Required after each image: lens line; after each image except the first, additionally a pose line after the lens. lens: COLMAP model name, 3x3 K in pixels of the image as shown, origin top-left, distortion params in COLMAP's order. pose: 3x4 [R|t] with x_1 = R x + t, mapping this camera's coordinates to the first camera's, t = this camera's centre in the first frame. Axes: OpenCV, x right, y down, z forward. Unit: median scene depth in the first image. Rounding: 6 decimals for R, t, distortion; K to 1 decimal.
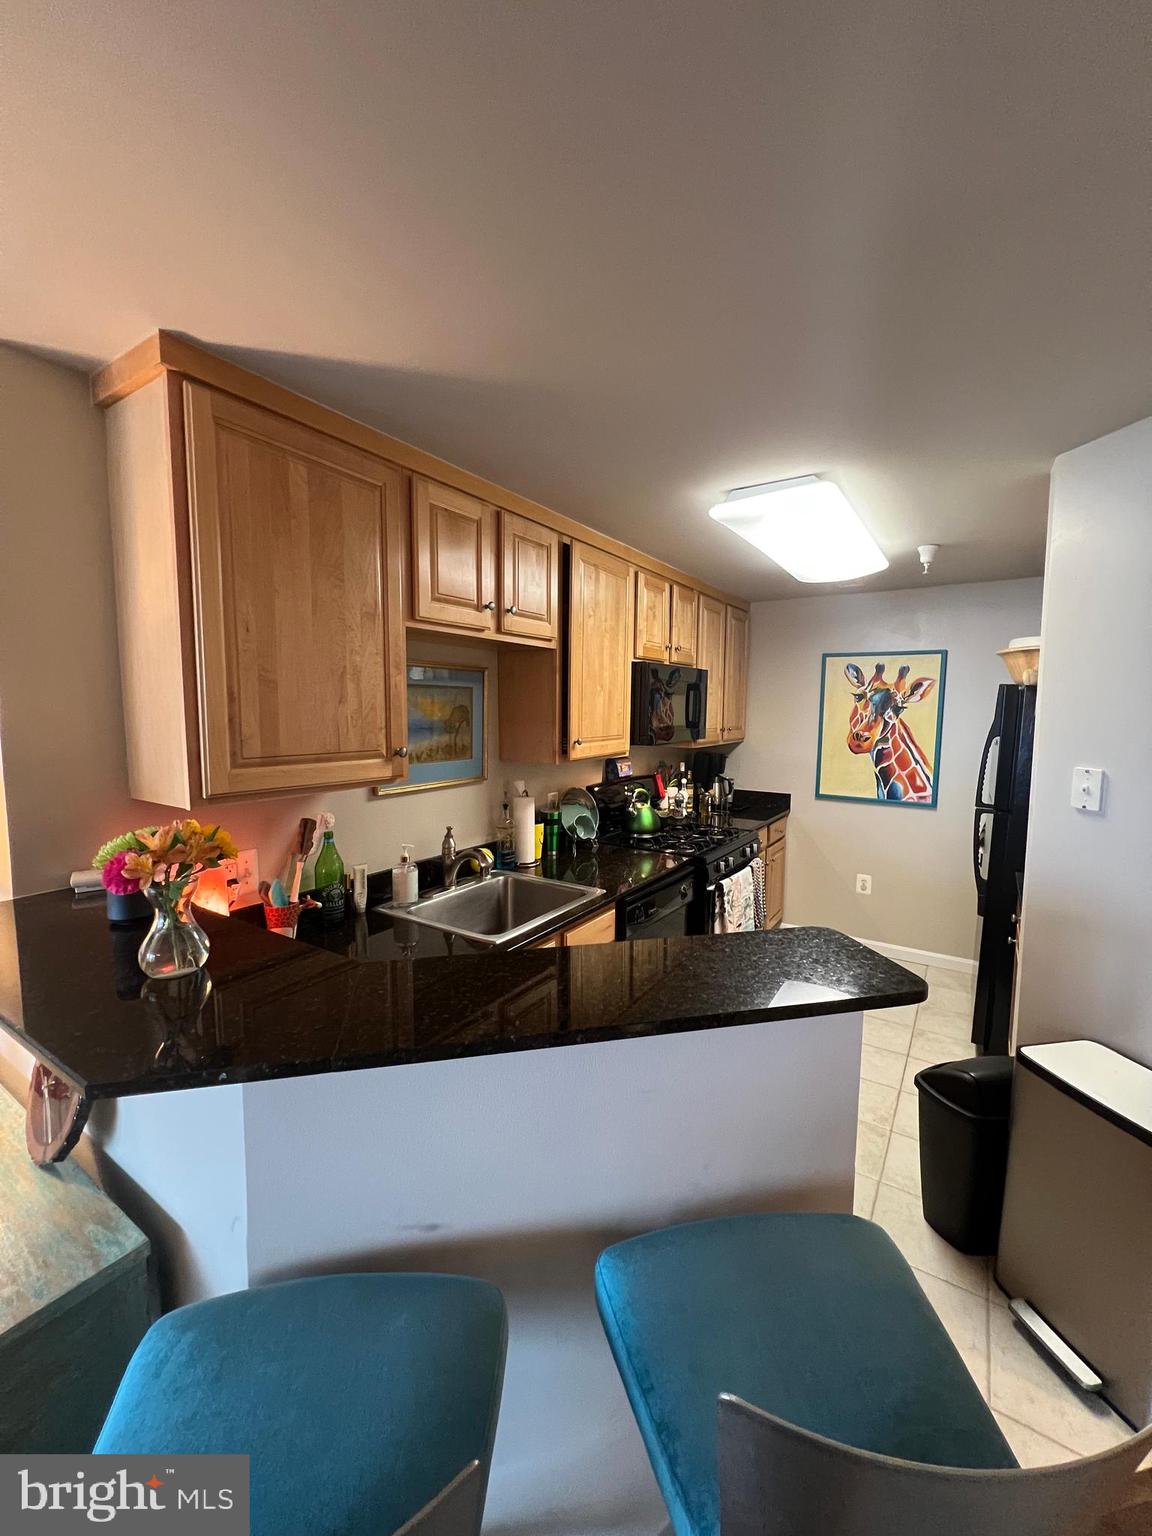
lens RADIAL K [[611.4, 0, 578.7], [0, 611.4, 763.3], [0, 0, 1]] dist [-0.001614, 0.000281]
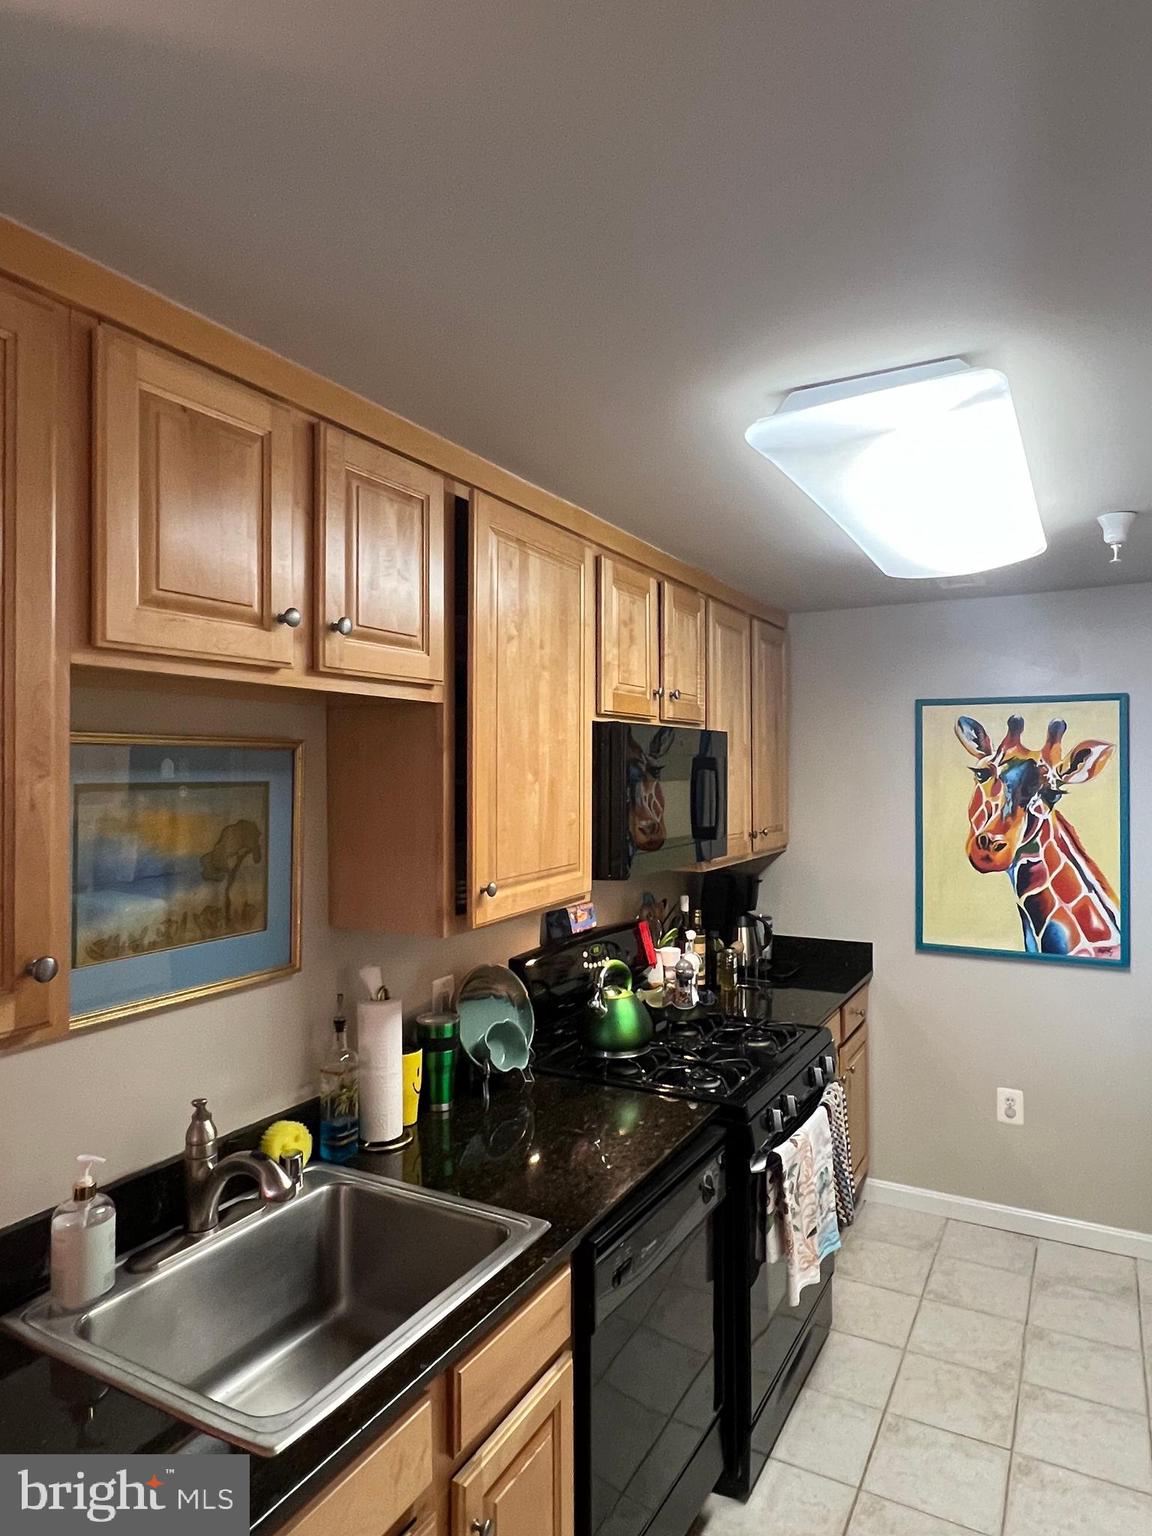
lens RADIAL K [[943.4, 0, 576.0], [0, 943.4, 768.0], [0, 0, 1]] dist [-0.000933, -0.000774]
pose [[0.997098, -0.011278, 0.075284, 0.011219], [0.018517, 0.995193, -0.096161, -0.050246], [-0.073837, 0.097276, 0.992515, 0.201823]]
